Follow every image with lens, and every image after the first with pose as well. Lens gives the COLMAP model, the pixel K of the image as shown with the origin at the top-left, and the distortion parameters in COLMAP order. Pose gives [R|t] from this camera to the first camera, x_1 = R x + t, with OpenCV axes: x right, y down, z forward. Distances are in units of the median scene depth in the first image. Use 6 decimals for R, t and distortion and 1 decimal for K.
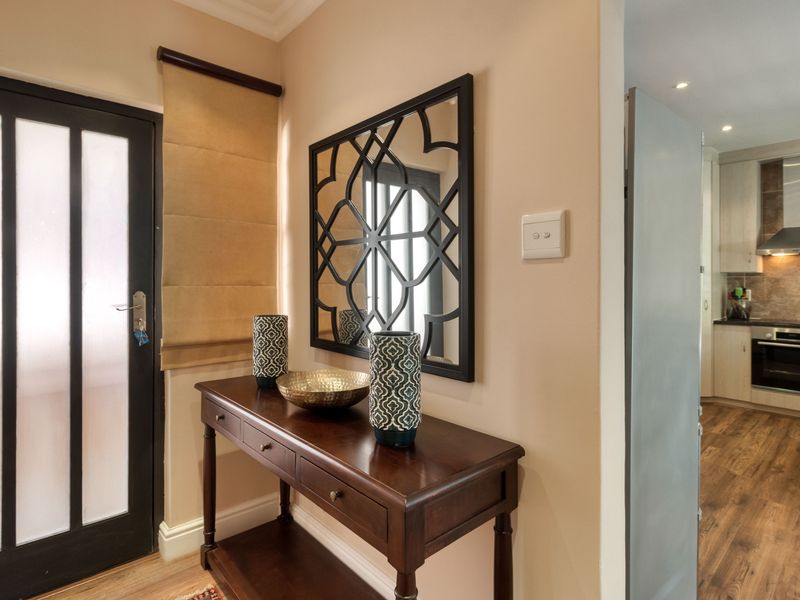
lens RADIAL K [[429.5, 0, 383.8], [0, 429.5, 286.2], [0, 0, 1]] dist [0.010644, -0.003203]
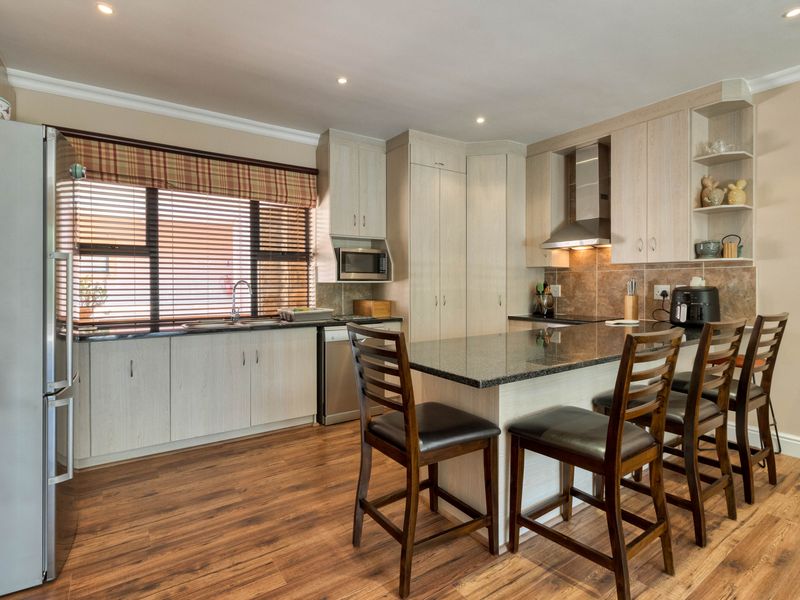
lens RADIAL K [[429.5, 0, 405.7], [0, 429.5, 286.6], [0, 0, 1]] dist [0.010644, -0.003203]
pose [[0.993334, 0.002291, -0.115250, 0.630046], [-0.002614, 0.999993, -0.002655, 0.015499], [0.115243, 0.002939, 0.993333, 0.003322]]
